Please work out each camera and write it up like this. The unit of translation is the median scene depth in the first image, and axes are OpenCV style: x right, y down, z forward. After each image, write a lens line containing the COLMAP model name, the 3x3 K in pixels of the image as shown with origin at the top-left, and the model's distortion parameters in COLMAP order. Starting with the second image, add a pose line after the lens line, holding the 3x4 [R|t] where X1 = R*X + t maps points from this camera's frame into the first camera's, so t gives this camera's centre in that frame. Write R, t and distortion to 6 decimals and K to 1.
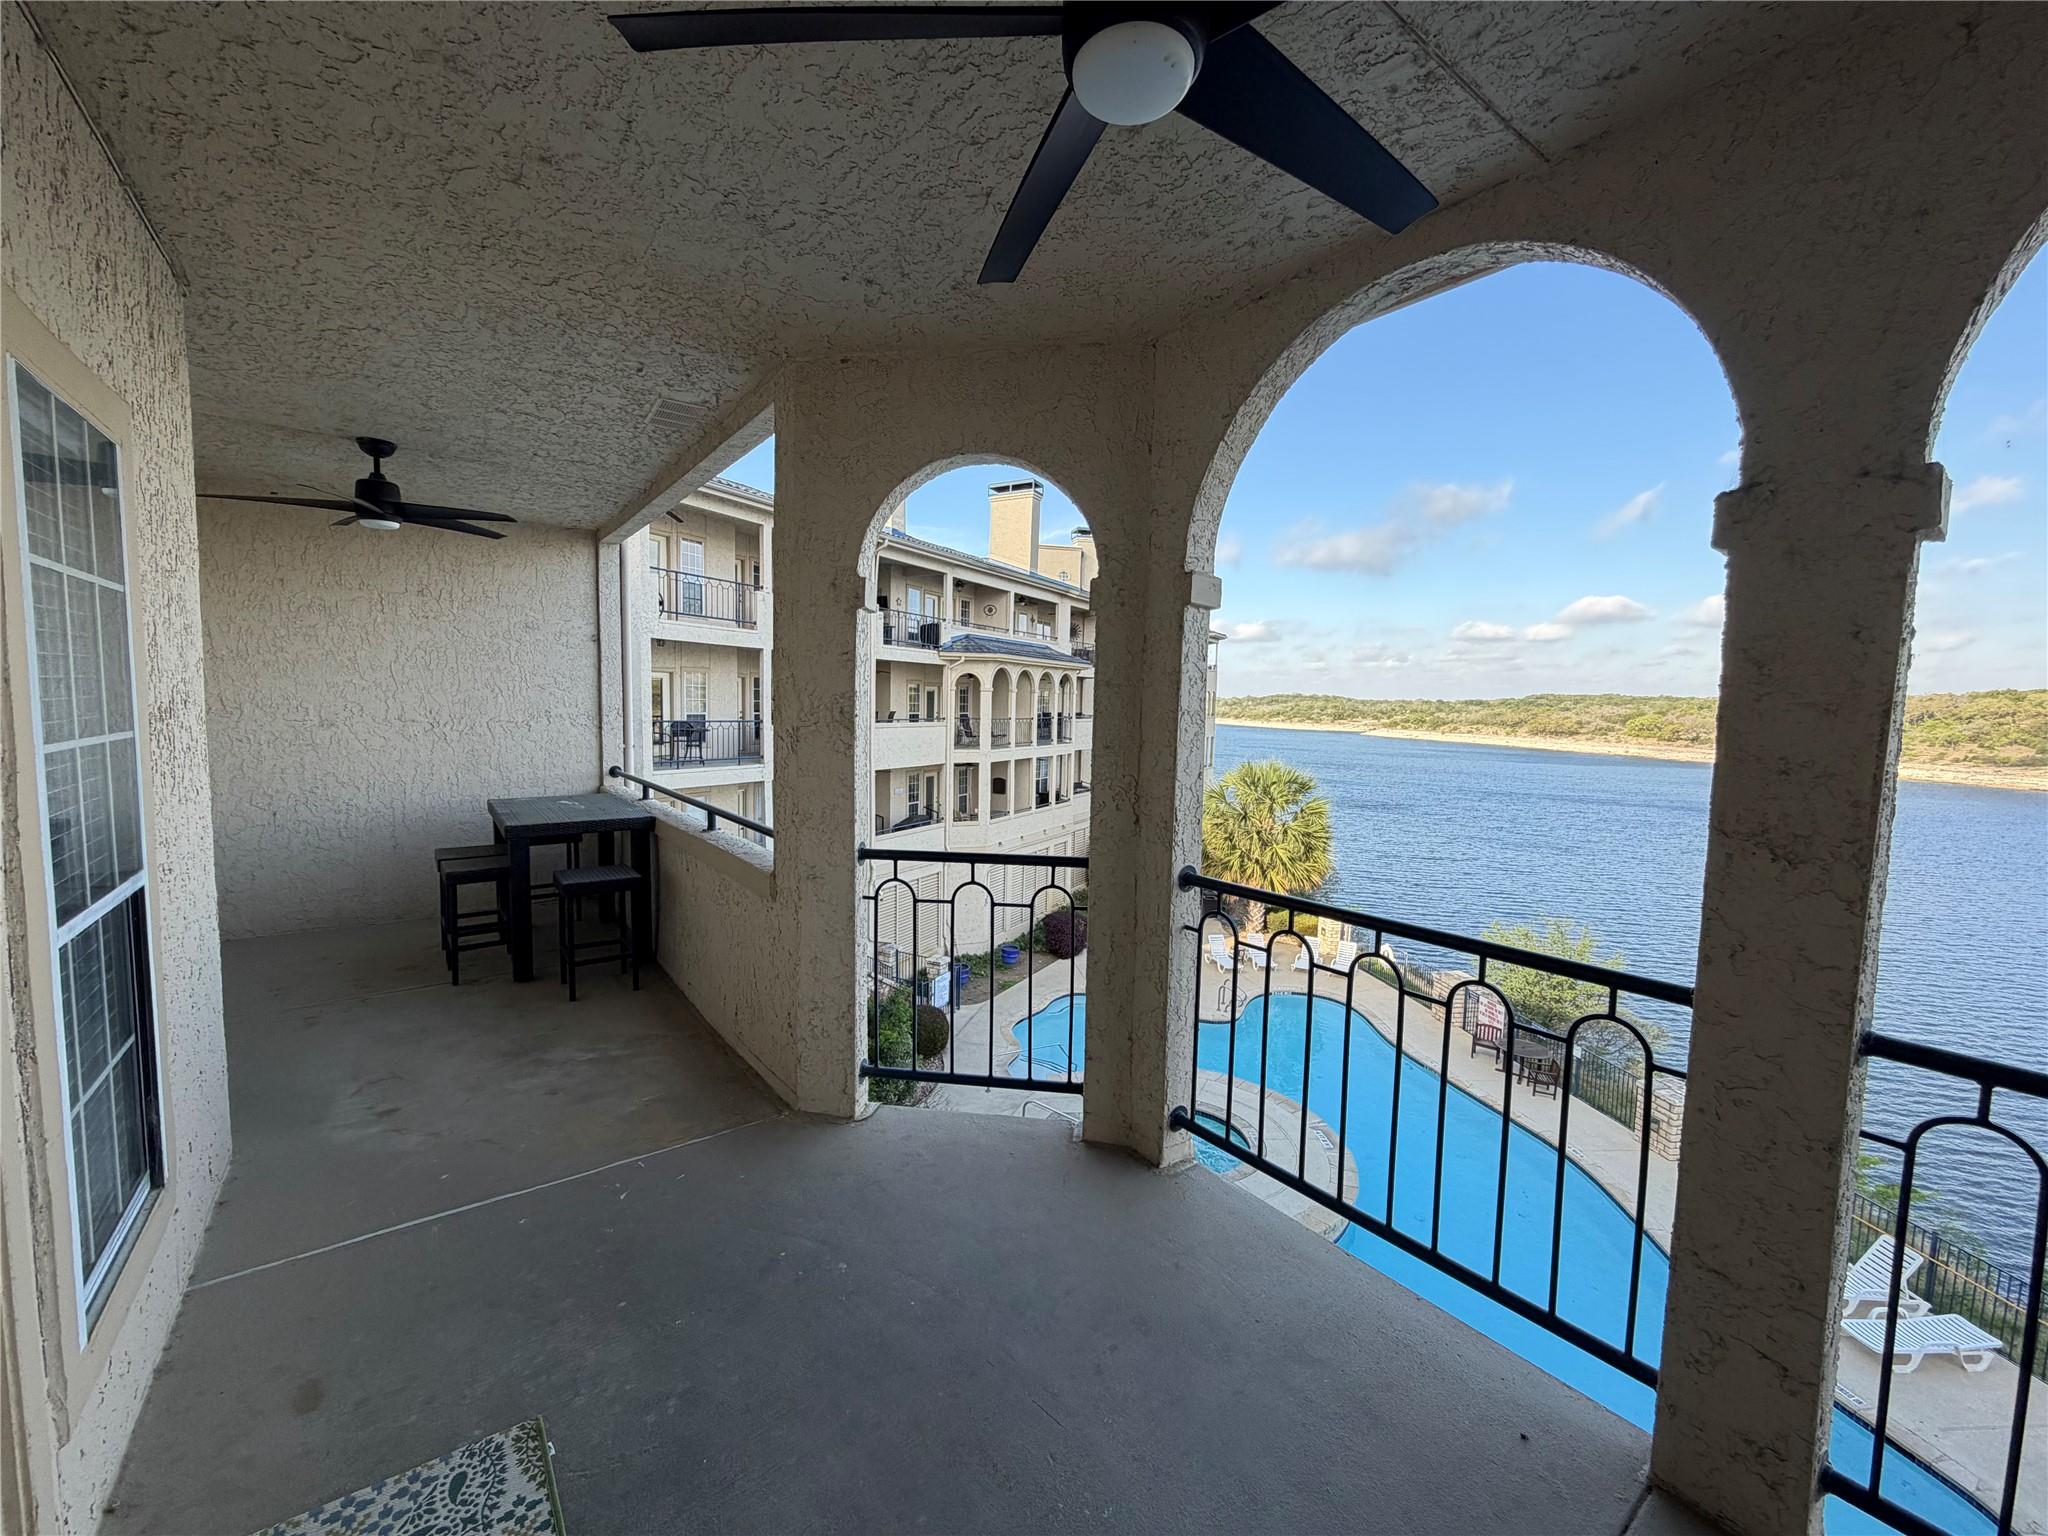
lens RADIAL K [[814.9, 0, 1015.5], [0, 814.9, 767.7], [0, 0, 1]] dist [-0.000129, 0.000463]
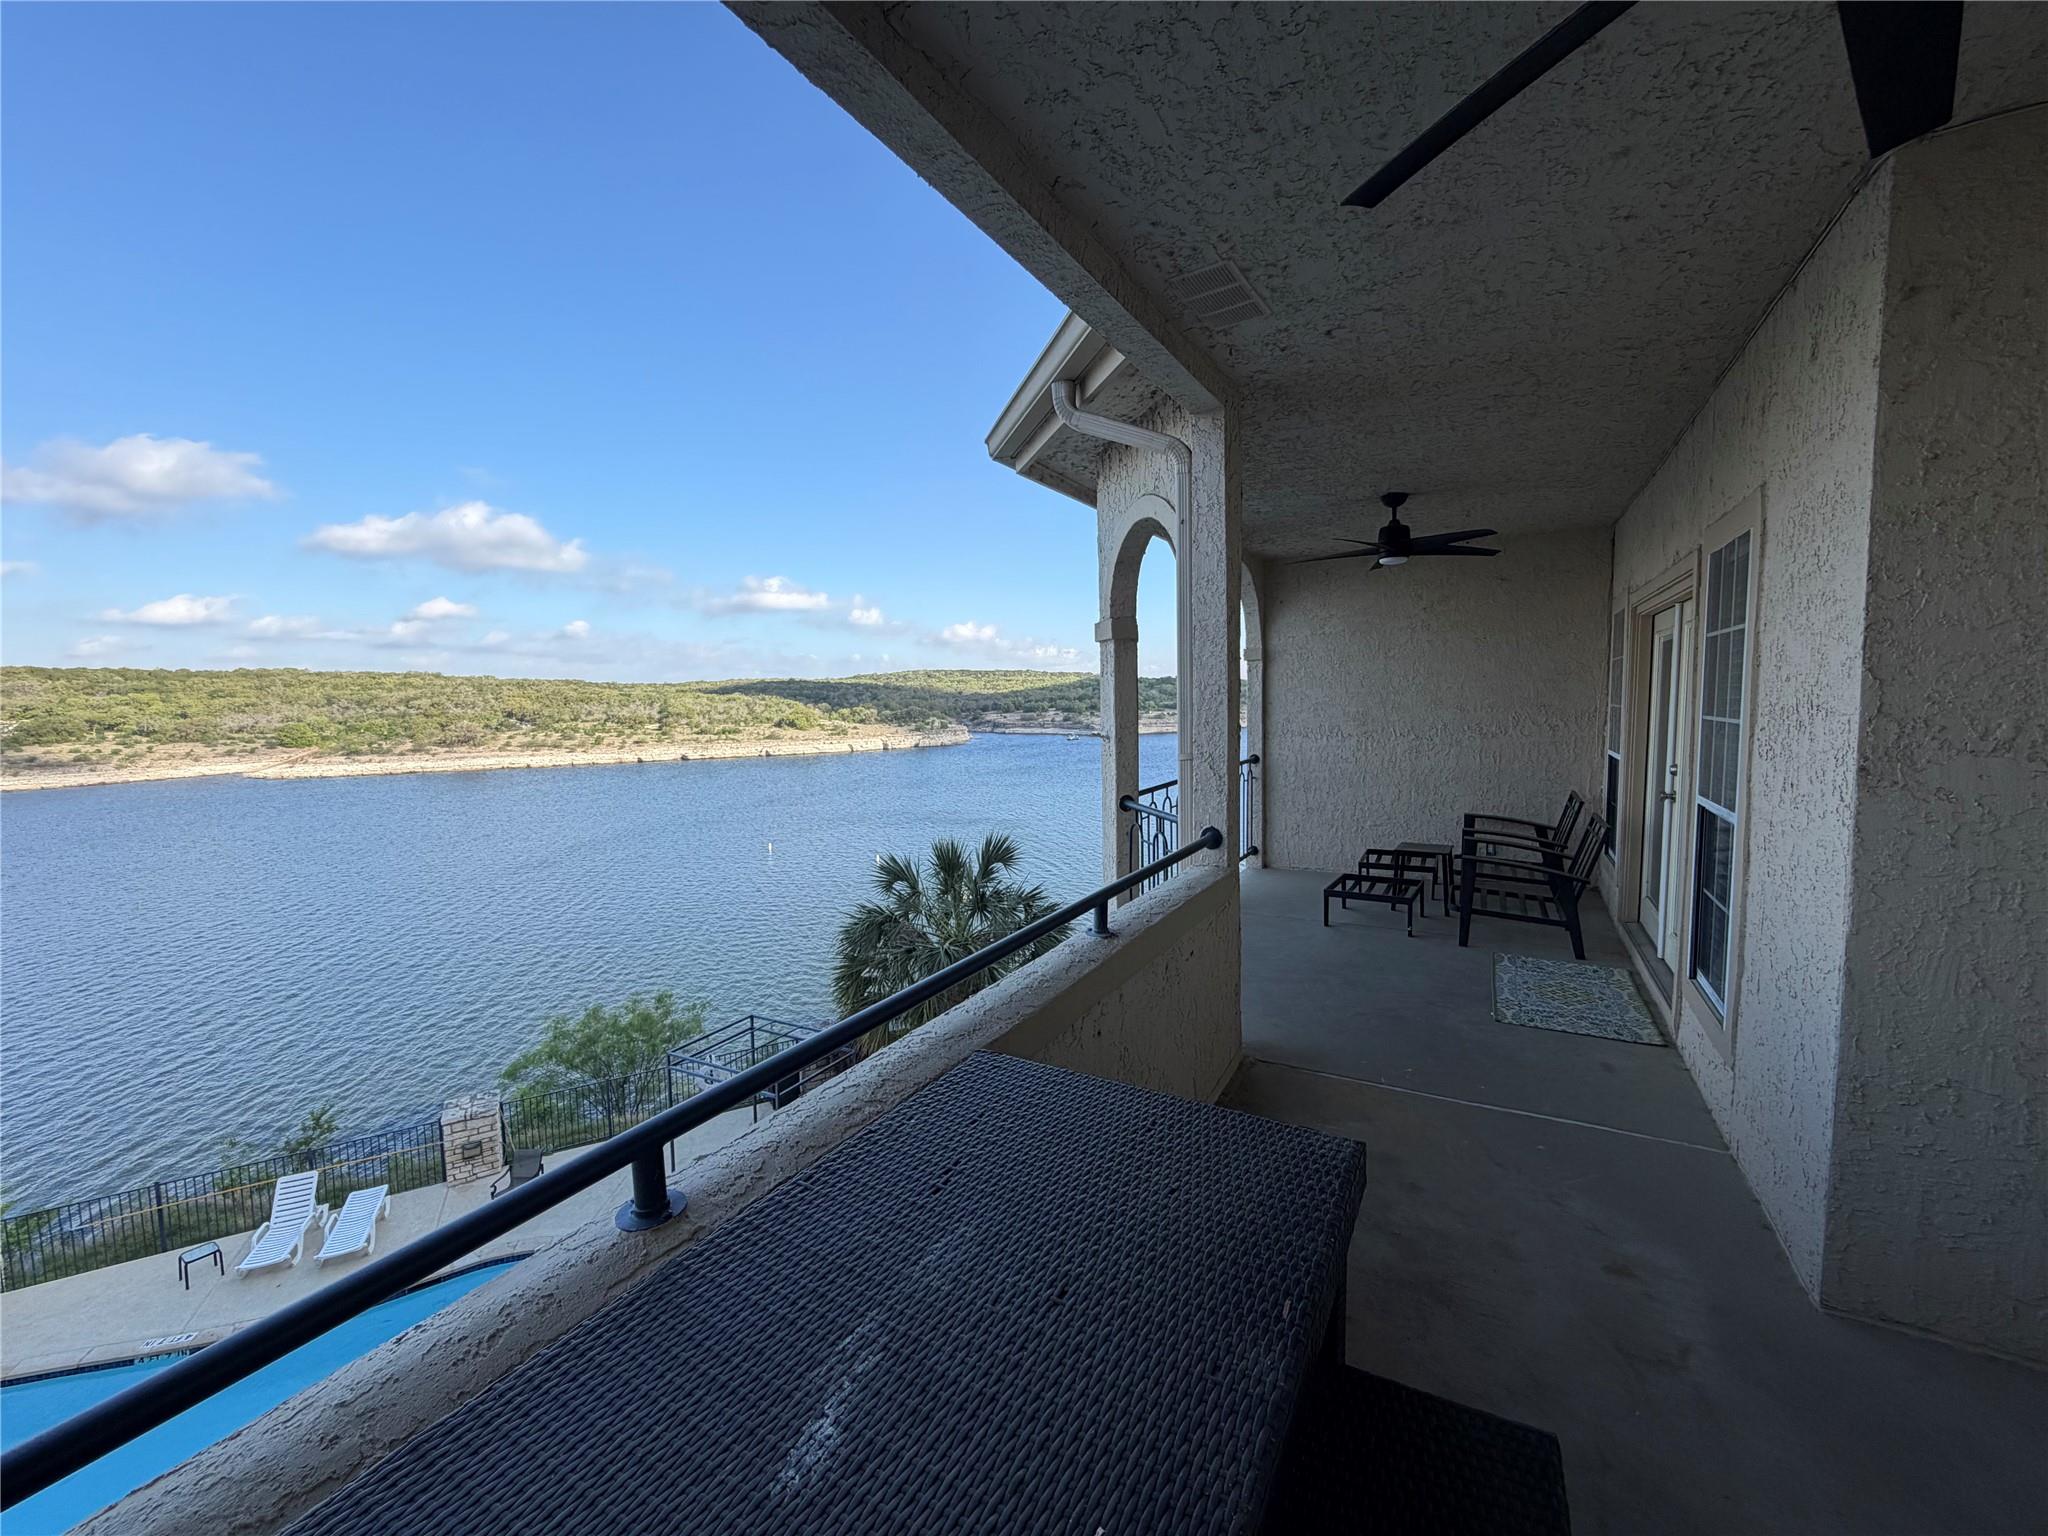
lens RADIAL K [[814.9, 0, 1015.5], [0, 814.9, 767.7], [0, 0, 1]] dist [-0.000129, 0.000463]
pose [[-0.391260, -0.084846, 0.916360, -1.275315], [0.081932, 0.988575, 0.126515, -0.168040], [-0.916626, 0.124580, -0.379839, 1.840358]]
